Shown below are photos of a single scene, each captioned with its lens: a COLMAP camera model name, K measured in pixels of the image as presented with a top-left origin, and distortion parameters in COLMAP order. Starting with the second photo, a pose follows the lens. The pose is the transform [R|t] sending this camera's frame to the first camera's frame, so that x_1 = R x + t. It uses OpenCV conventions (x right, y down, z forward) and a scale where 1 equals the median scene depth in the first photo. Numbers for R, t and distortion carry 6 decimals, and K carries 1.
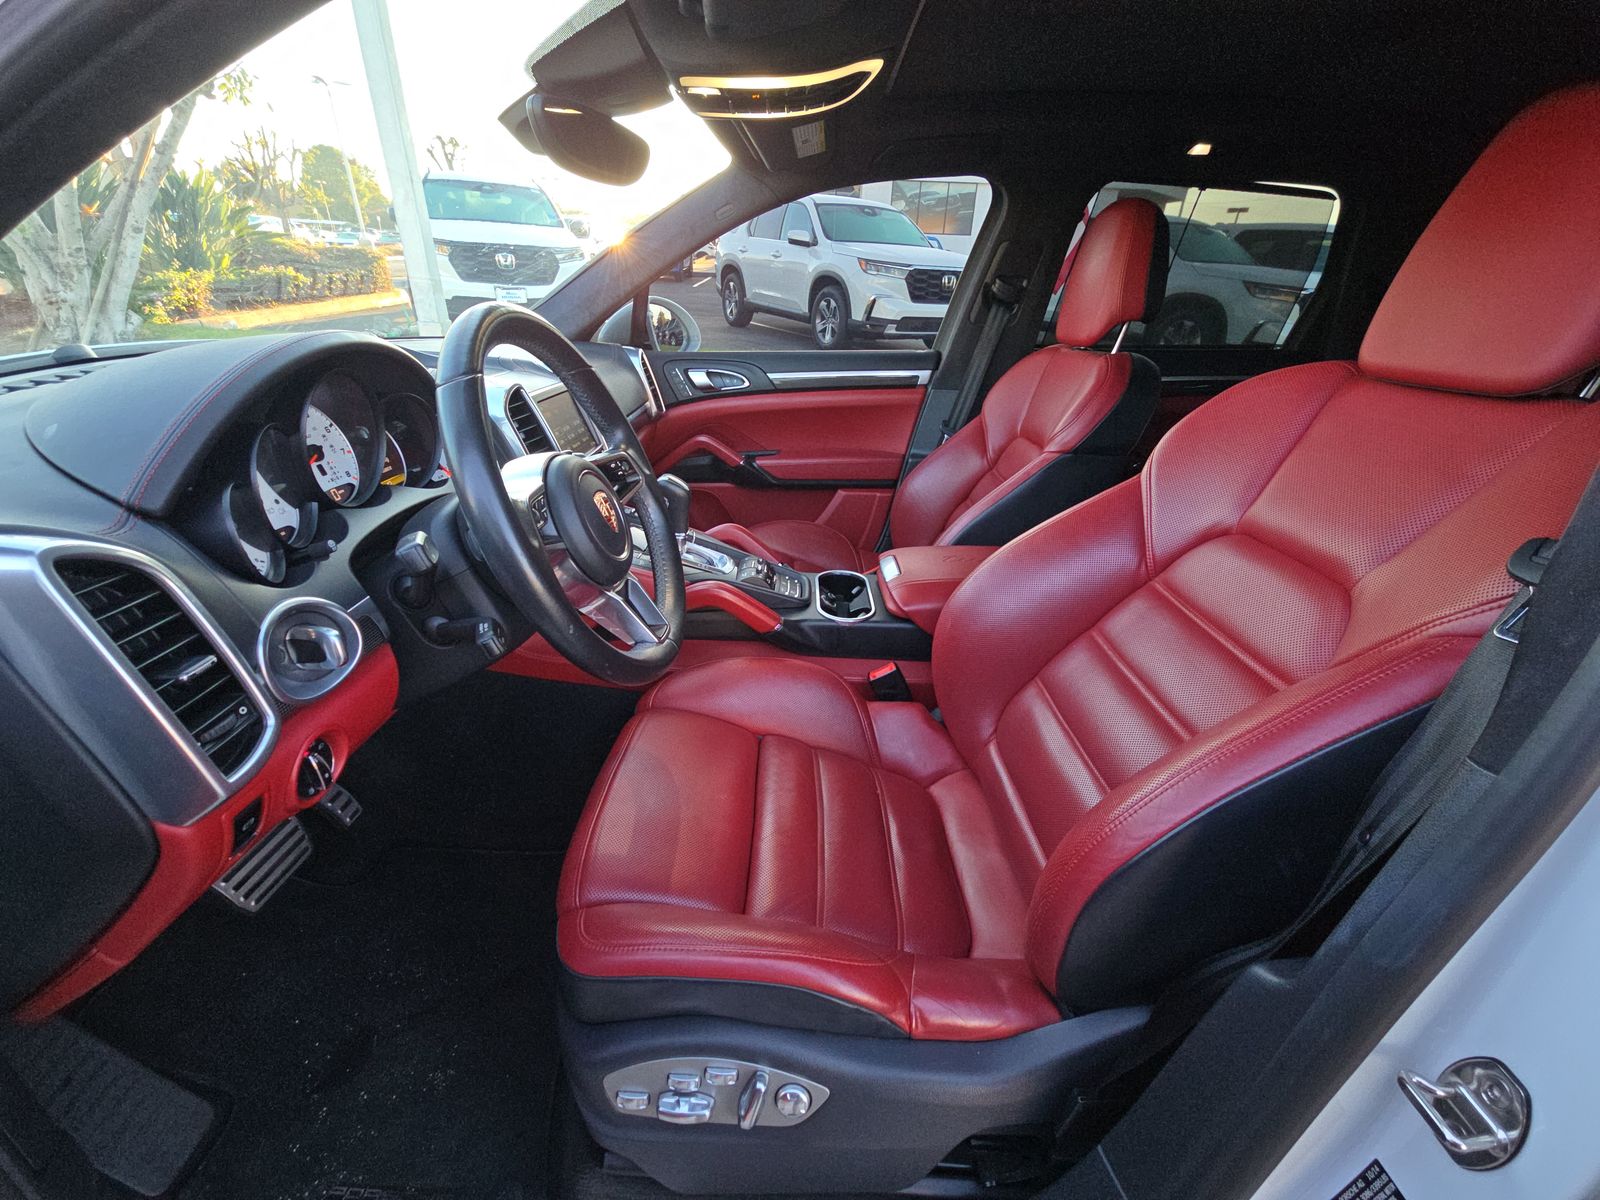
lens RADIAL K [[652.3, 0, 797.2], [0, 652.3, 609.0], [0, 0, 1]] dist [0.010915, -0.009132]
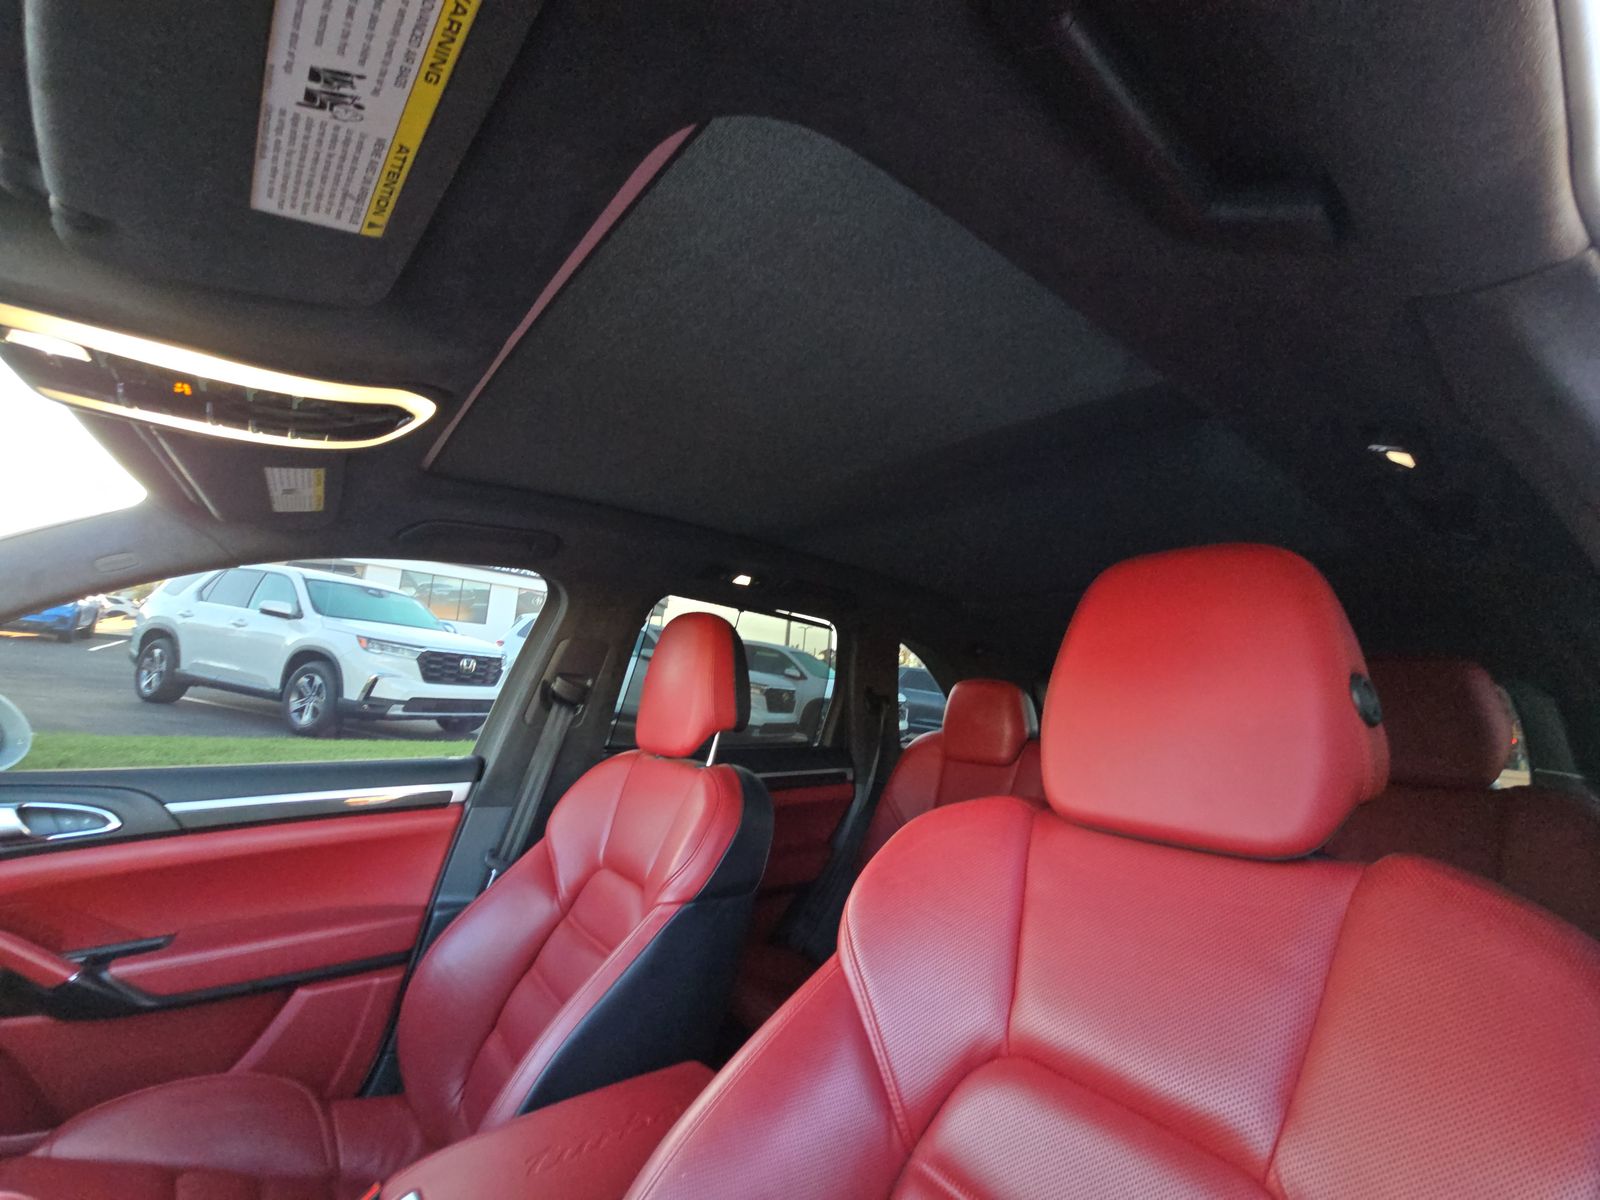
lens RADIAL K [[642.3, 0, 796.1], [0, 642.3, 604.8], [0, 0, 1]] dist [0.010390, -0.010509]
pose [[0.773536, 0.113129, 0.623573, 0.011331], [0.235612, 0.862078, -0.448674, -0.122886], [-0.588327, 0.493987, 0.640194, 0.211435]]
